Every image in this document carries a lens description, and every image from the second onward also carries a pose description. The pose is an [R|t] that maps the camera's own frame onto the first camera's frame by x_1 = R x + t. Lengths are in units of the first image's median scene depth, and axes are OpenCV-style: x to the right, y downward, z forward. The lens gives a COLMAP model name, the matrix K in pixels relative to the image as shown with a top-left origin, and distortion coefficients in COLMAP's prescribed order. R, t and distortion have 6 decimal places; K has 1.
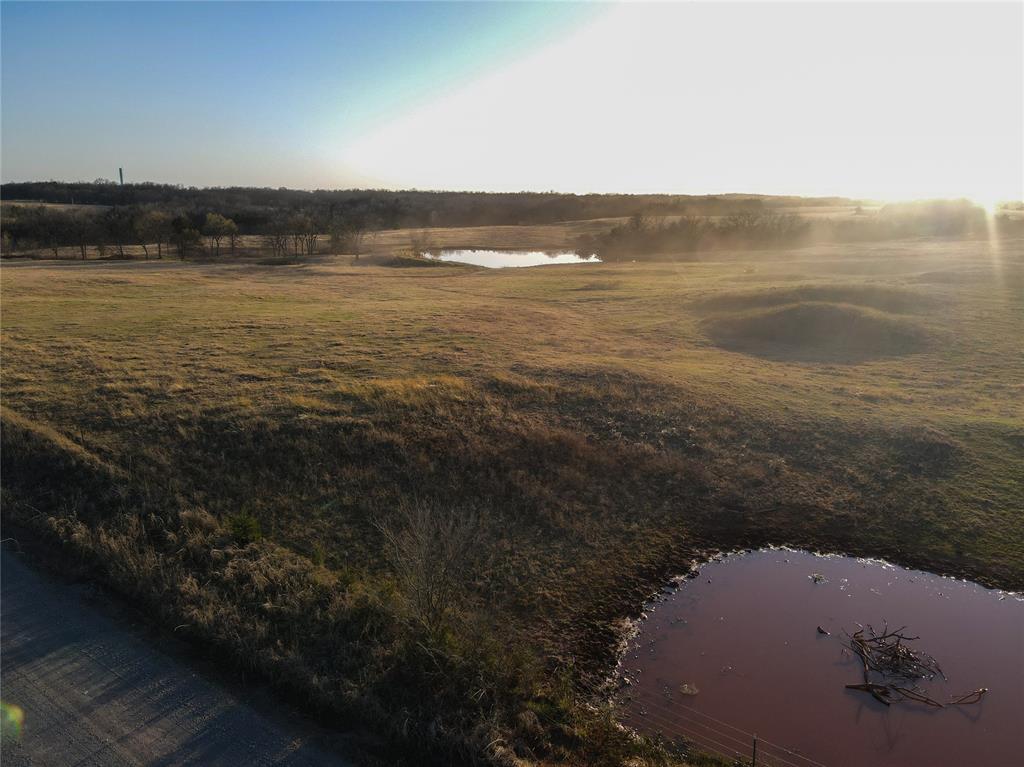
lens RADIAL K [[751.3, 0, 510.7], [0, 751.3, 385.5], [0, 0, 1]] dist [-0.003391, 0.030479]
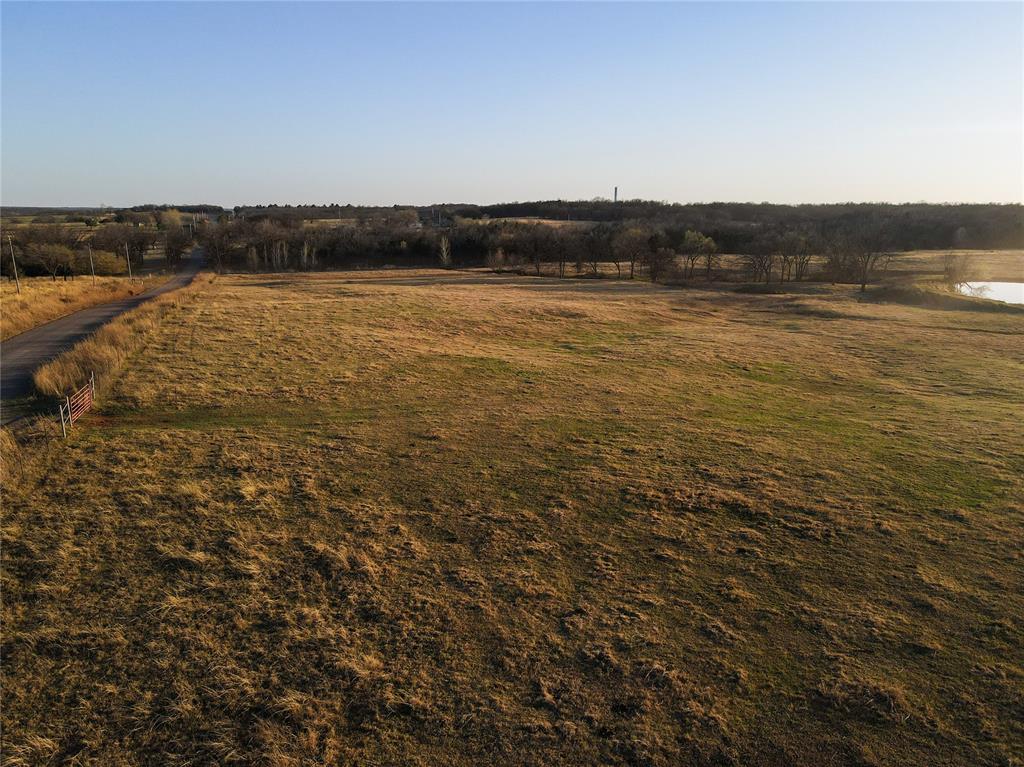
lens RADIAL K [[751.3, 0, 510.7], [0, 751.3, 385.5], [0, 0, 1]] dist [-0.003391, 0.030479]
pose [[0.825386, 0.121464, -0.551347, -0.065923], [-0.131833, 0.991050, 0.020974, -0.040777], [0.548960, 0.055374, 0.834012, 0.163097]]
